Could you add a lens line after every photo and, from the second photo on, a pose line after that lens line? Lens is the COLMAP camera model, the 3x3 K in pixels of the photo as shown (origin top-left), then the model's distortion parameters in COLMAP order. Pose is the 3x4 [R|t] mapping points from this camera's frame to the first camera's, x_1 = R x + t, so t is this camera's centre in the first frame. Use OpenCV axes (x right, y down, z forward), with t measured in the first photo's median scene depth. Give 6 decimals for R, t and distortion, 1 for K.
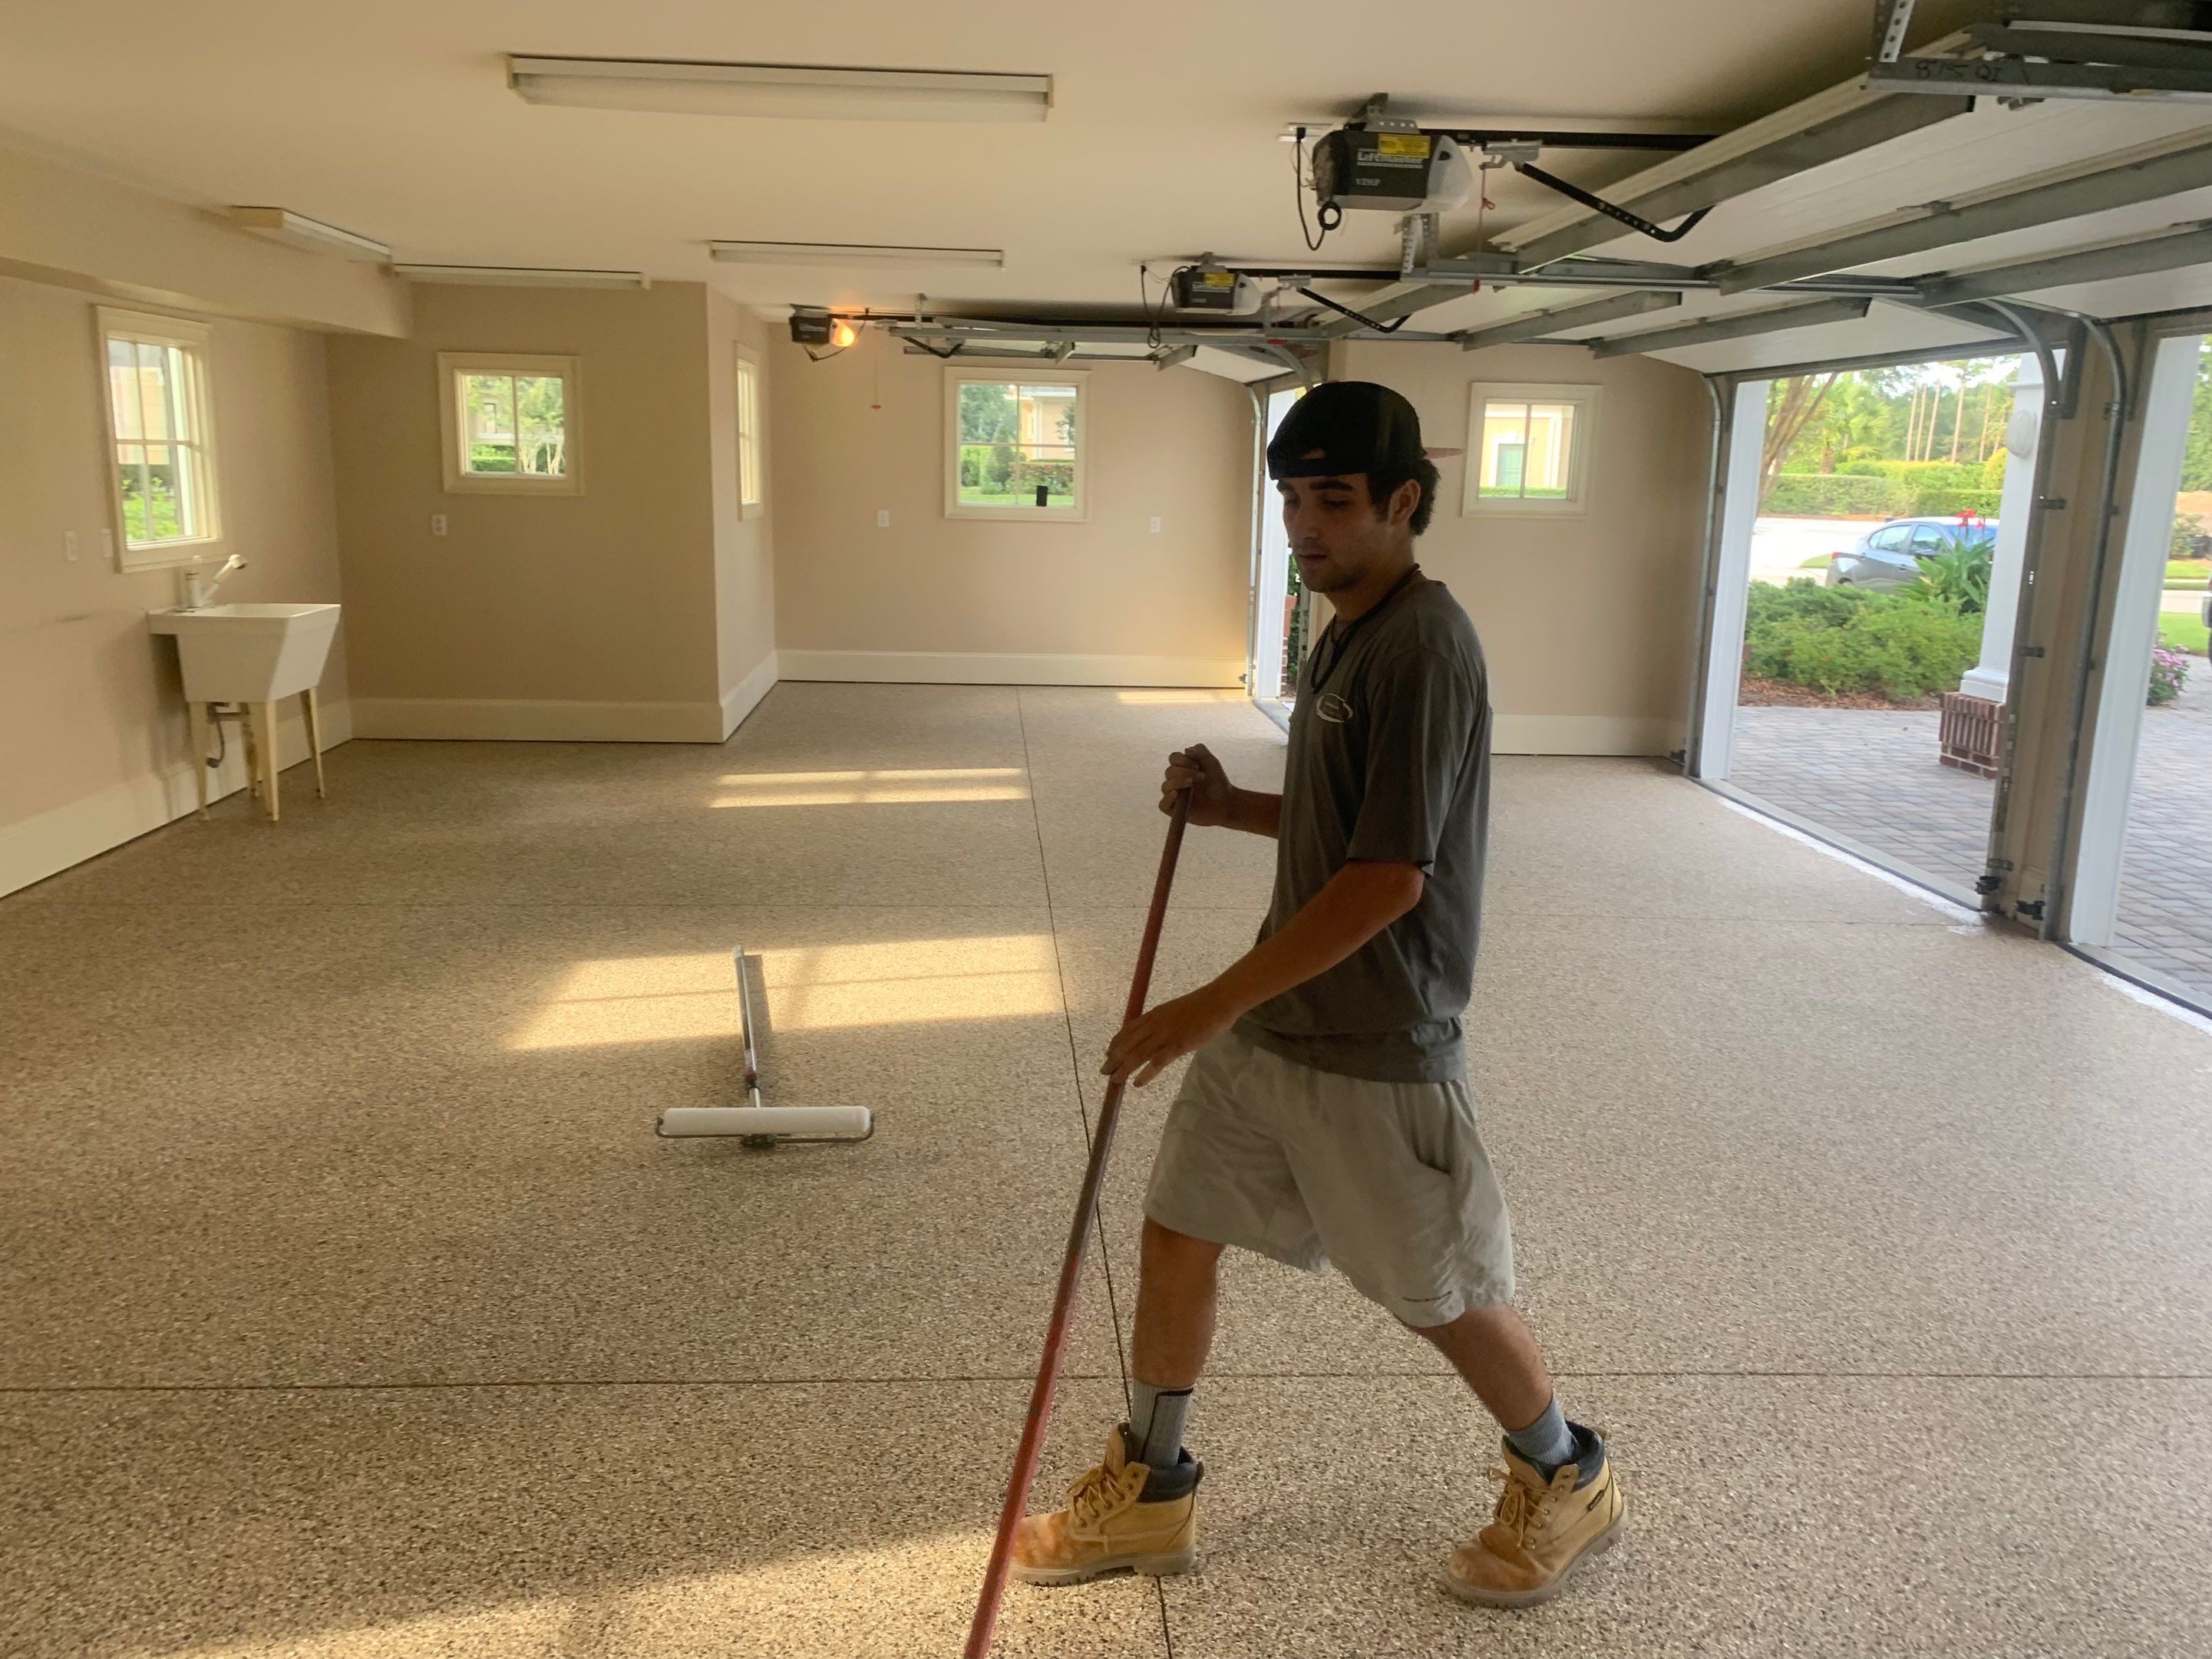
lens RADIAL K [[1687.2, 0, 1101.6], [0, 1687.2, 826.2], [0, 0, 1]] dist [0.010935, 0.005232]
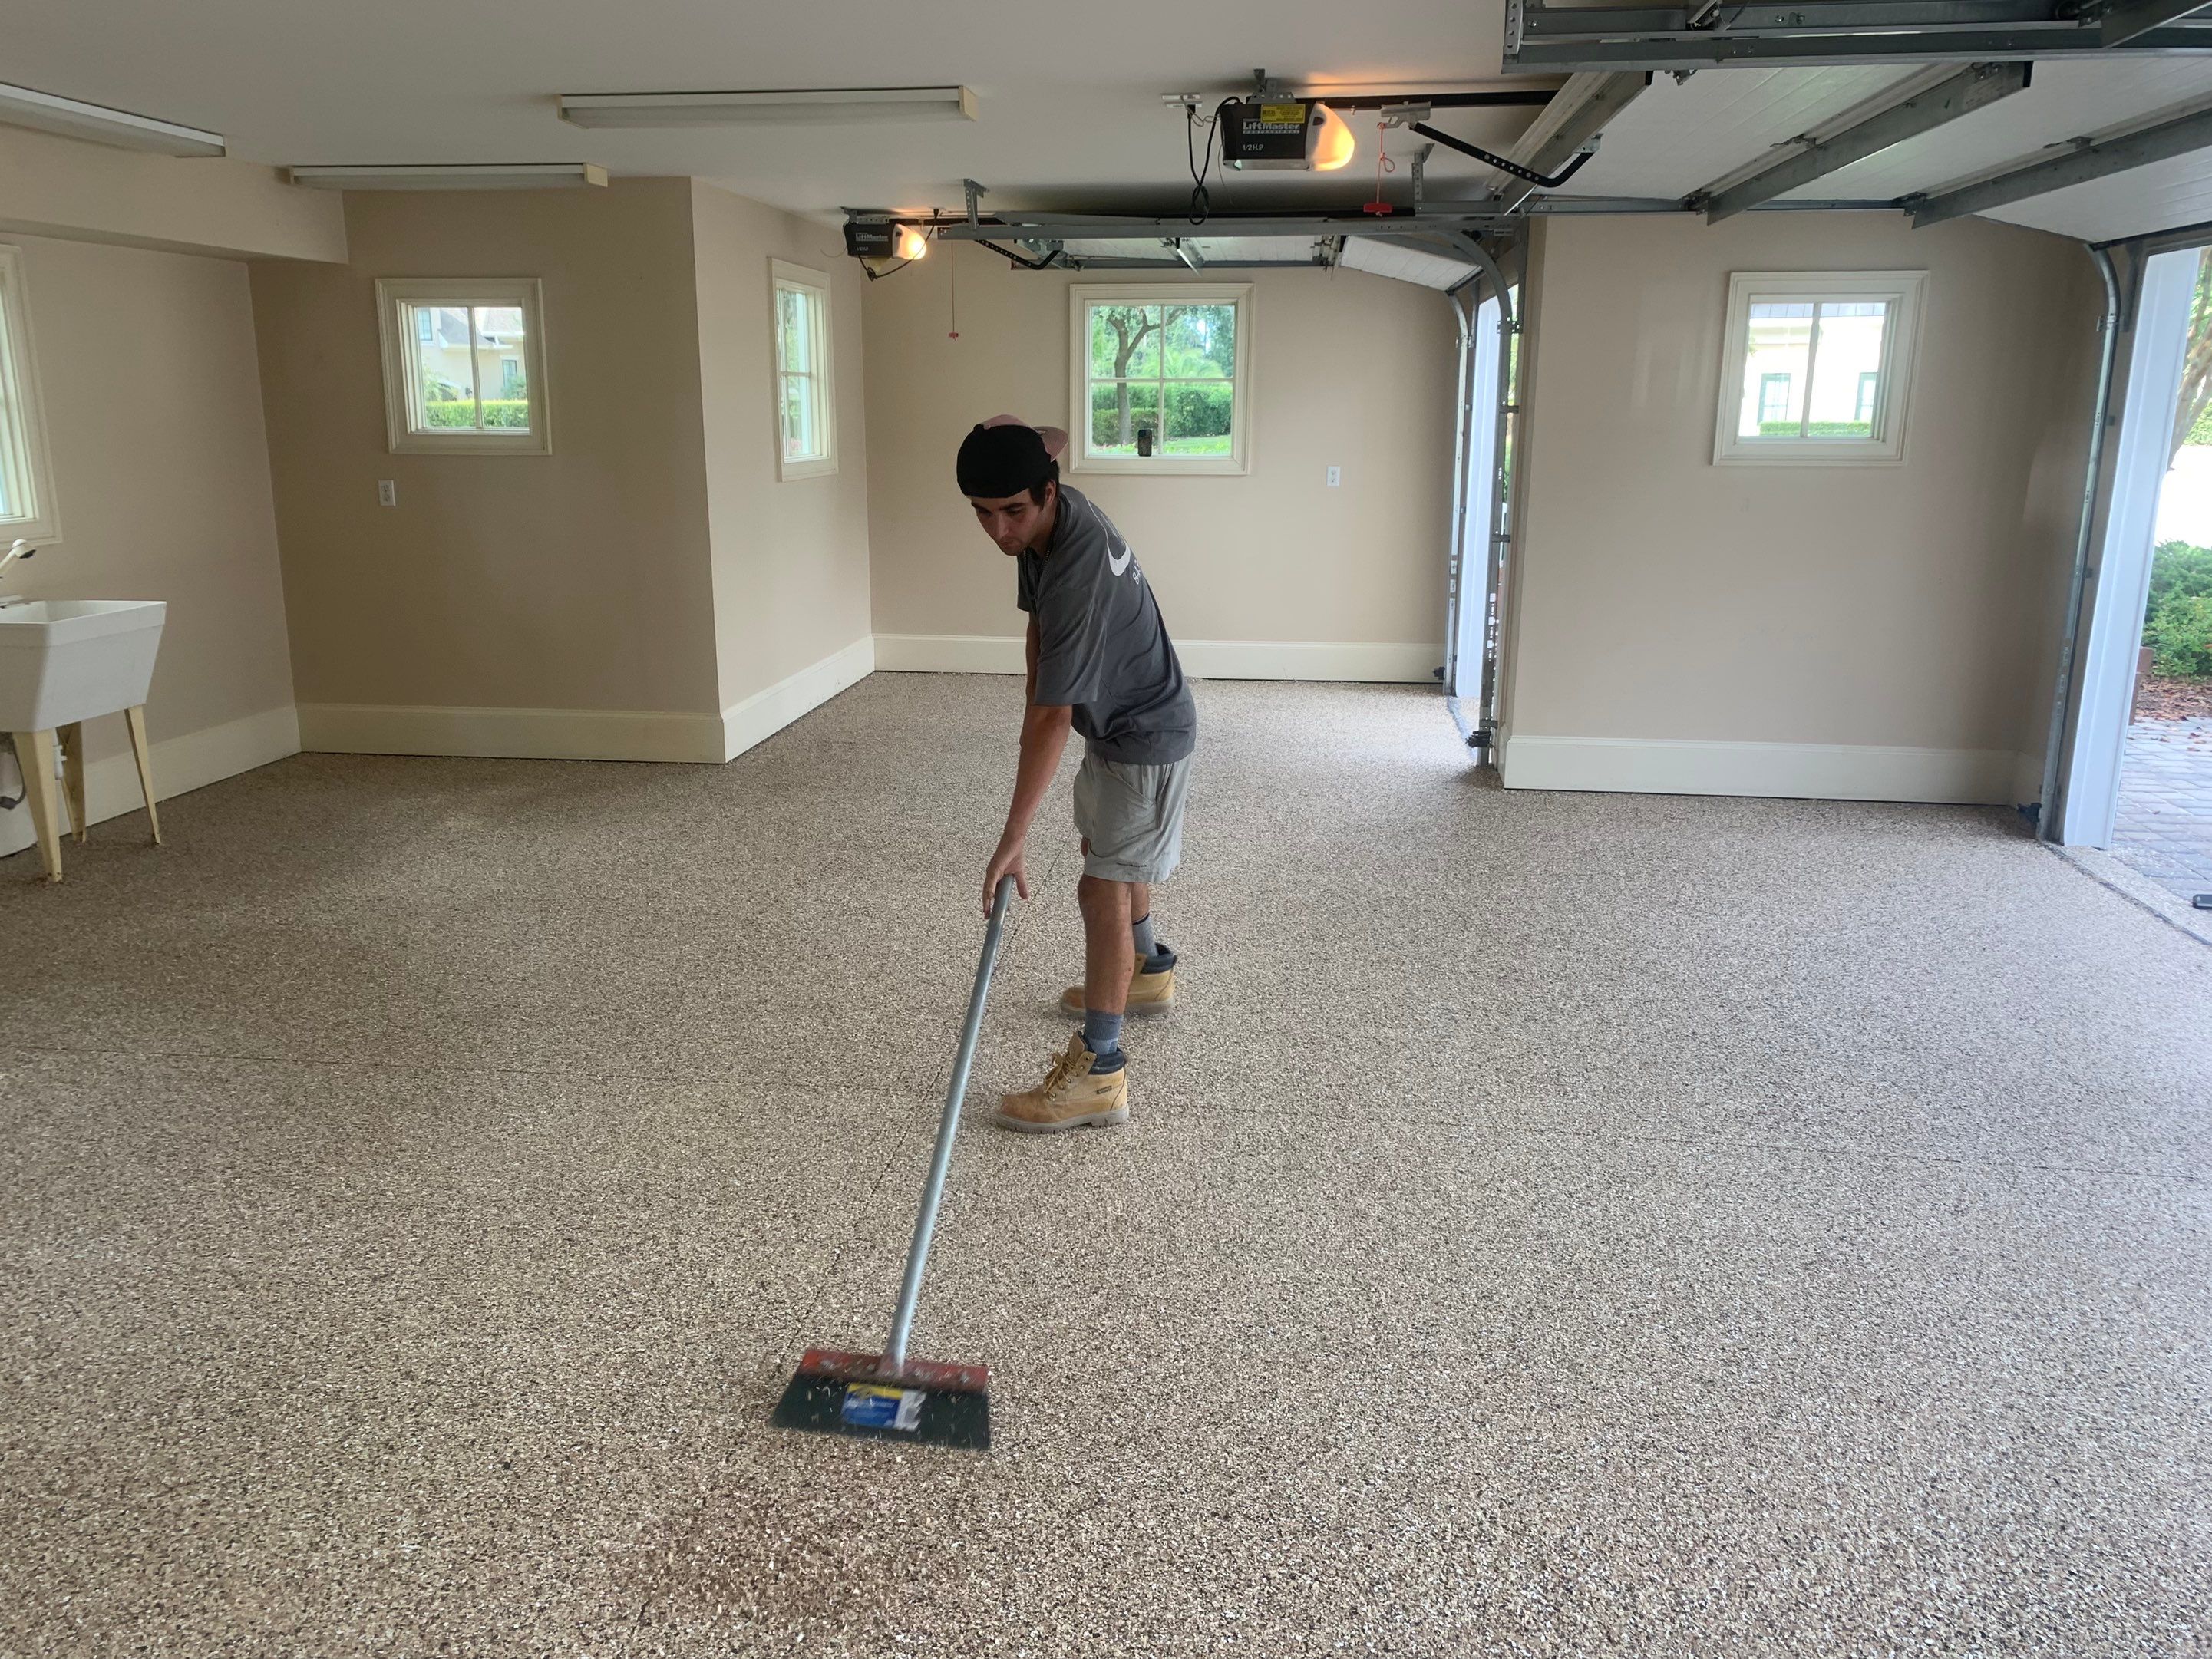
lens RADIAL K [[1687.2, 0, 1096.8], [0, 1687.2, 821.5], [0, 0, 1]] dist [0.010935, 0.005232]
pose [[0.981487, 0.026174, -0.189730, 0.100334], [-0.020523, 0.999287, 0.031691, -0.051444], [0.190424, -0.027210, 0.981325, 0.253239]]
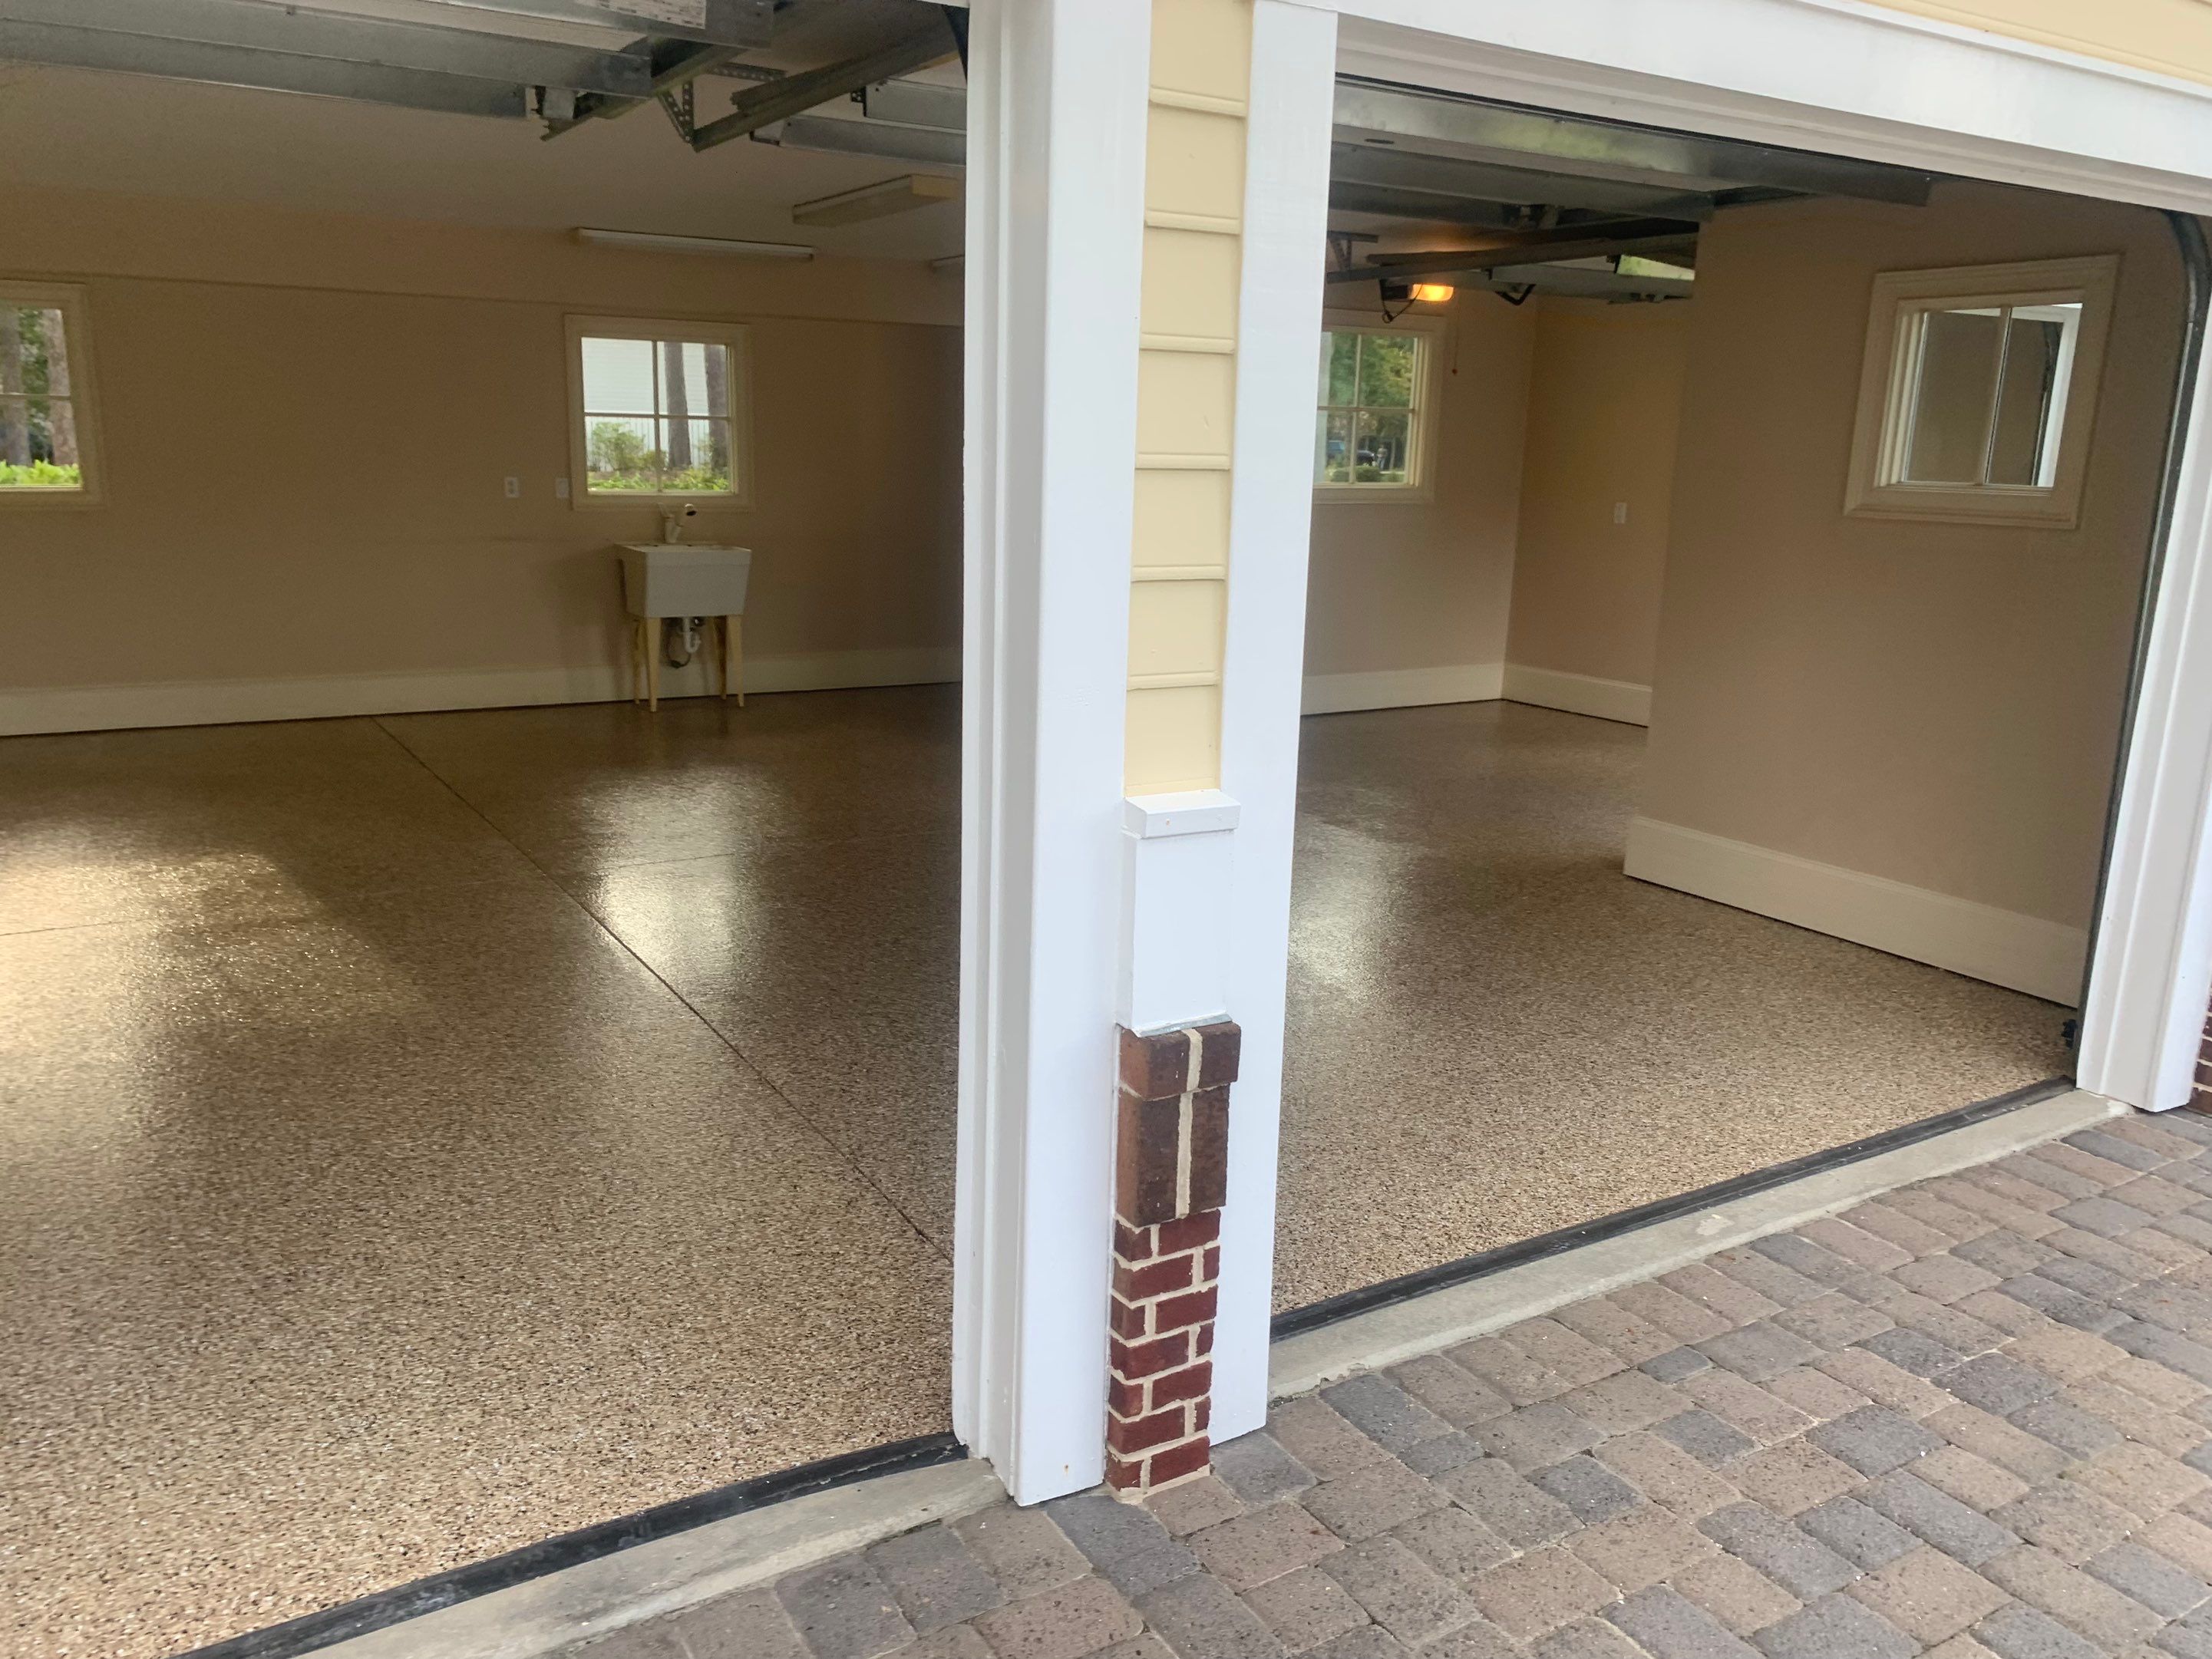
lens RADIAL K [[1677.5, 0, 1100.6], [0, 1677.5, 835.4], [0, 0, 1]] dist [0.005877, -0.005383]
pose [[0.458514, 0.194510, -0.867140, 0.609084], [-0.199307, 0.973405, 0.112960, -0.095915], [0.866050, 0.121033, 0.485087, 0.537023]]
